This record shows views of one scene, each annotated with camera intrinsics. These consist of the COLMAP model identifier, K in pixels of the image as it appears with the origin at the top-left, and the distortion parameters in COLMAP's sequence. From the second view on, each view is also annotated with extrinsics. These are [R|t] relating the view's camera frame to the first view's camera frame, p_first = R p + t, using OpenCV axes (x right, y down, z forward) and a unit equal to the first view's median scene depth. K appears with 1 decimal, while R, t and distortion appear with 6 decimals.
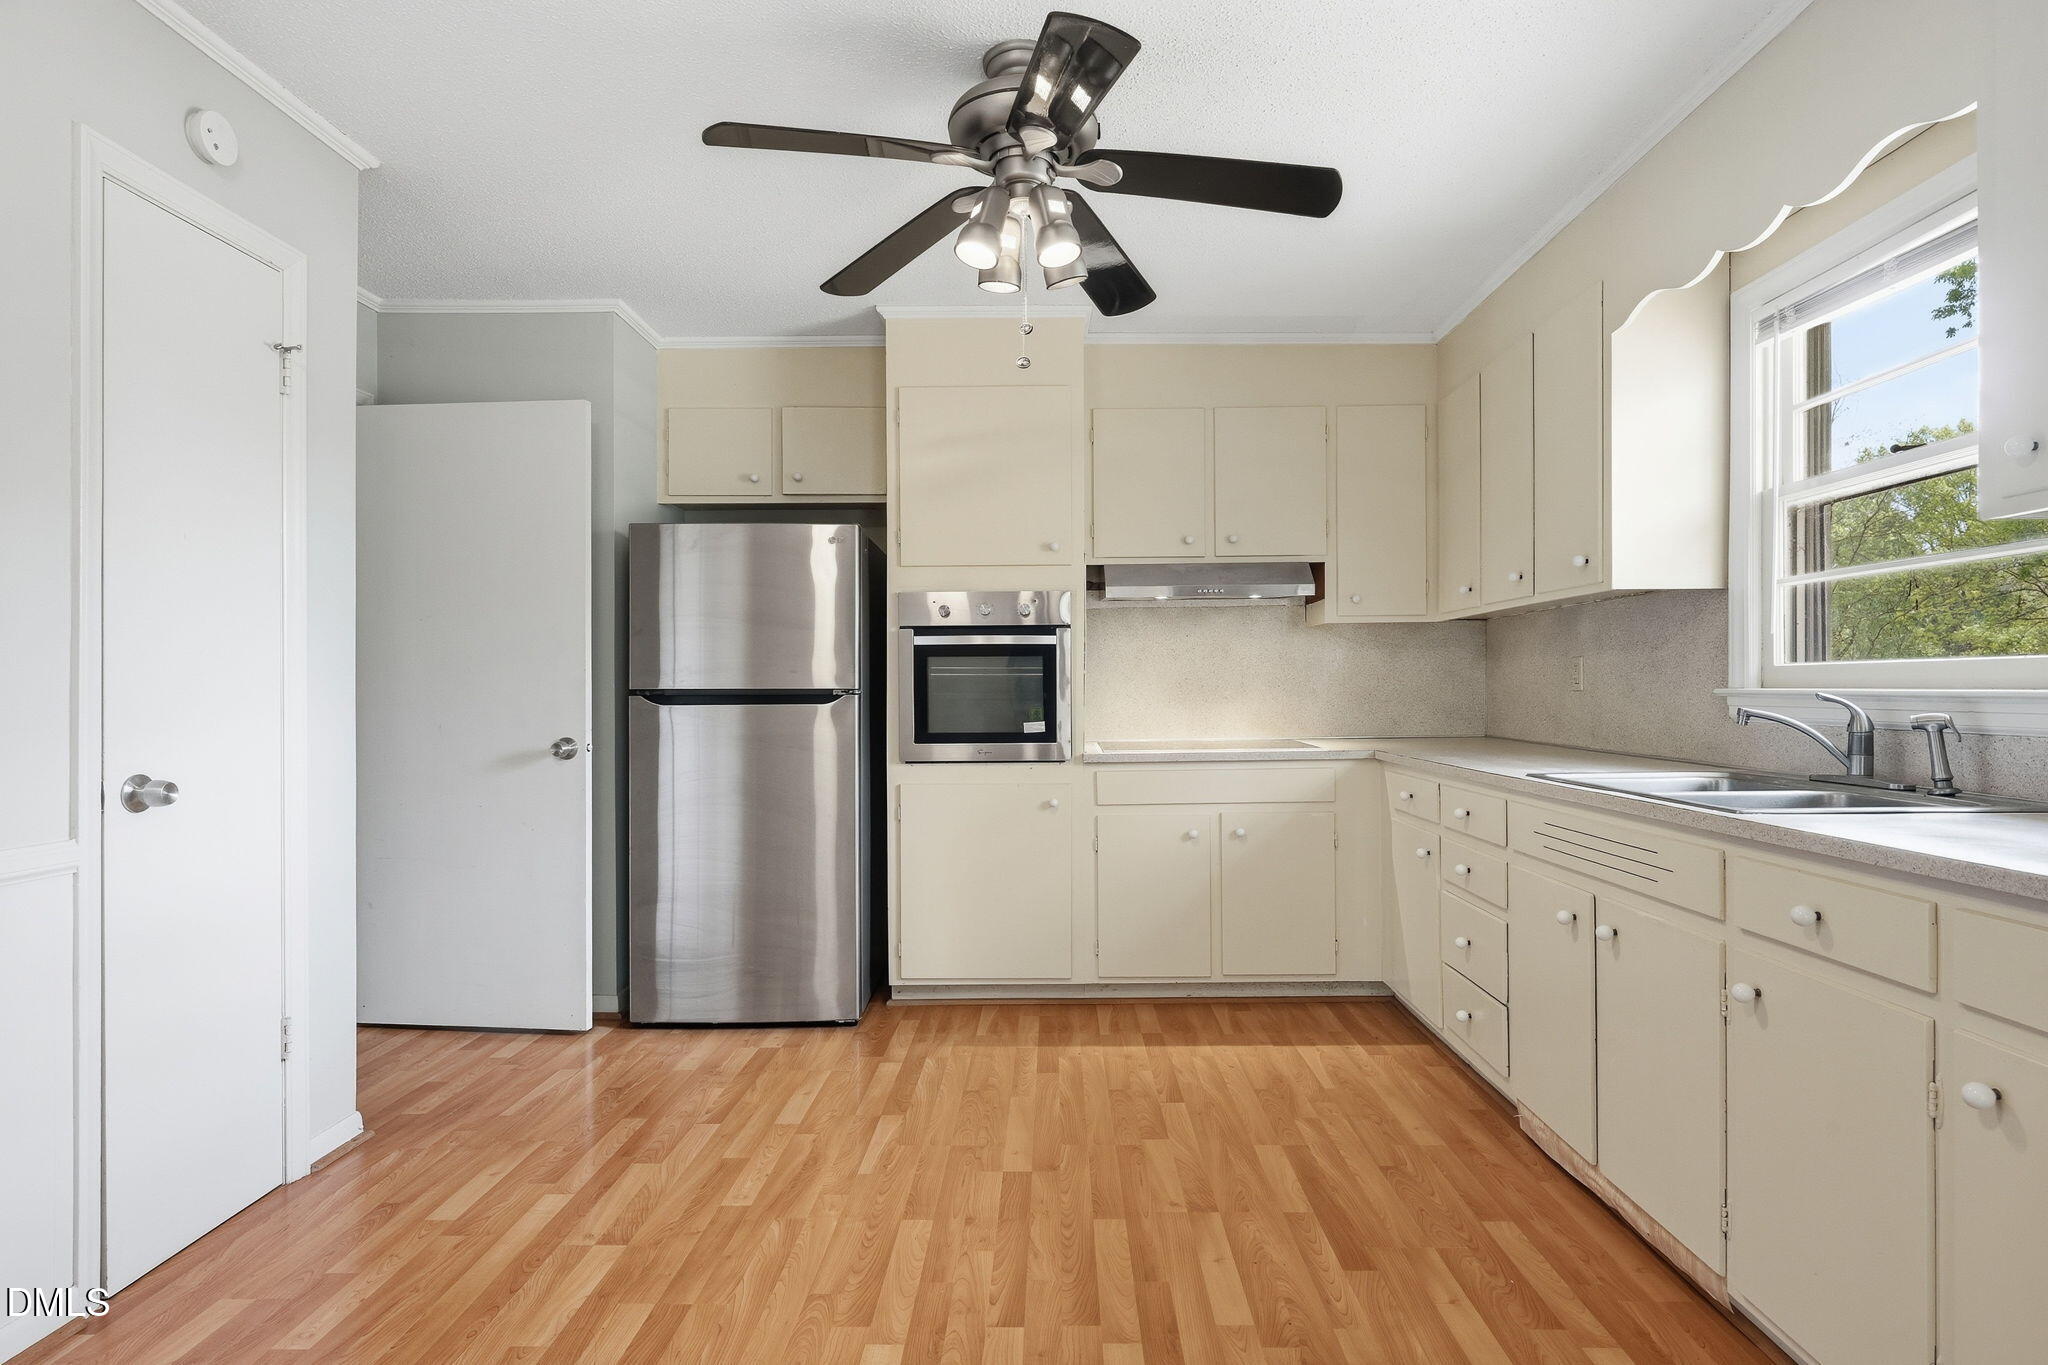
lens RADIAL K [[1053.5, 0, 1027.2], [0, 1053.5, 684.3], [0, 0, 1]] dist [-0.002642, -0.000349]
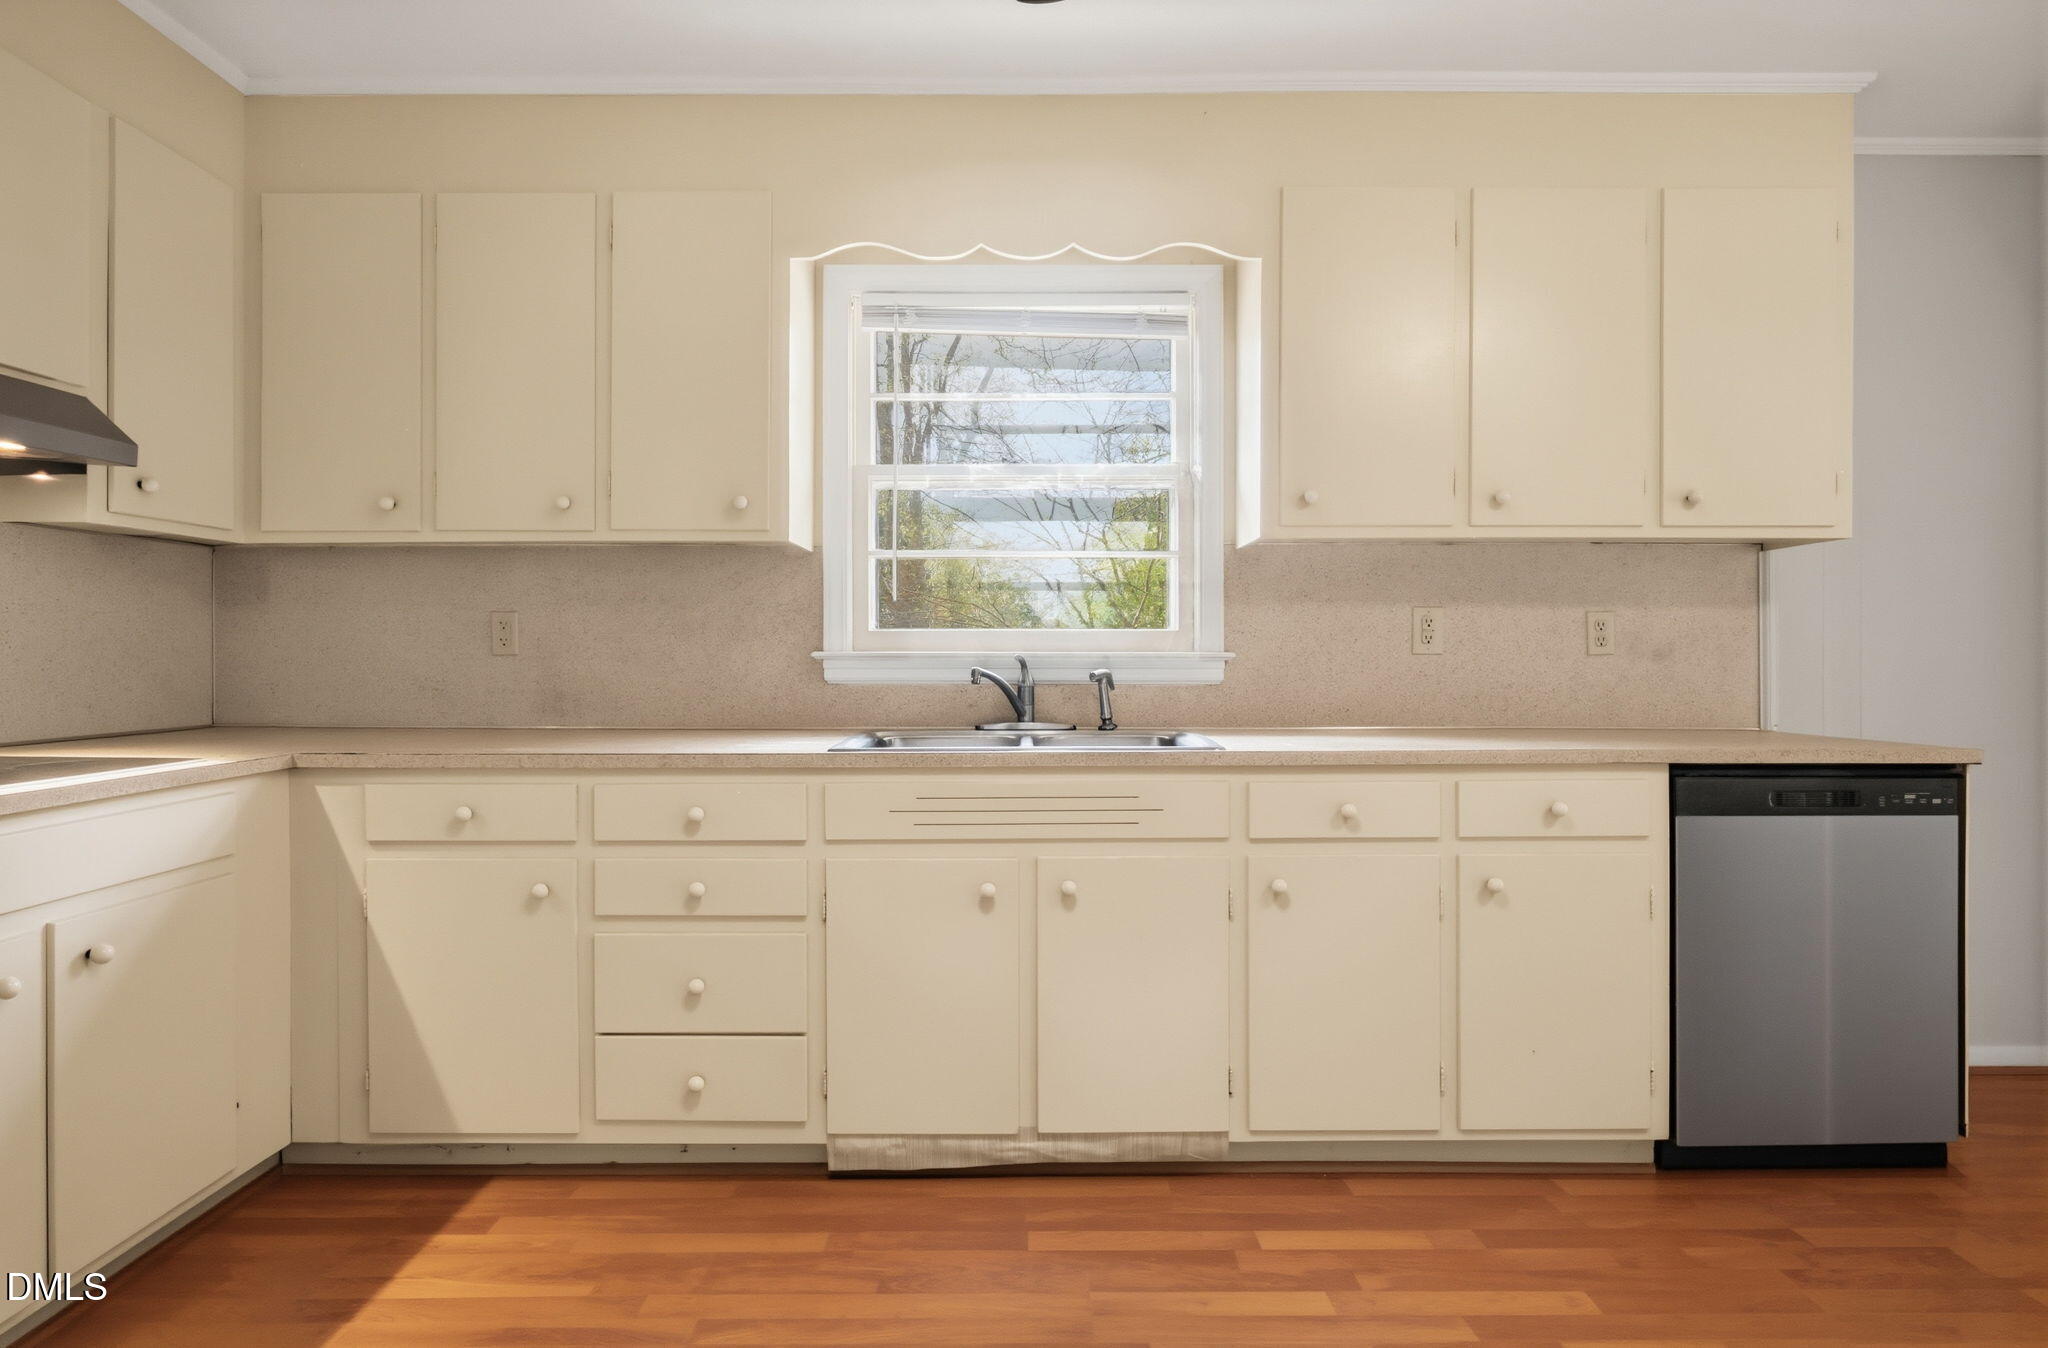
lens RADIAL K [[1068.4, 0, 1022.2], [0, 1068.4, 680.9], [0, 0, 1]] dist [0.003770, 0.001022]
pose [[-0.011212, -0.009065, 0.999896, -0.266876], [-0.001594, 0.999958, 0.009048, 0.015652], [-0.999936, -0.001492, -0.011226, 0.592037]]
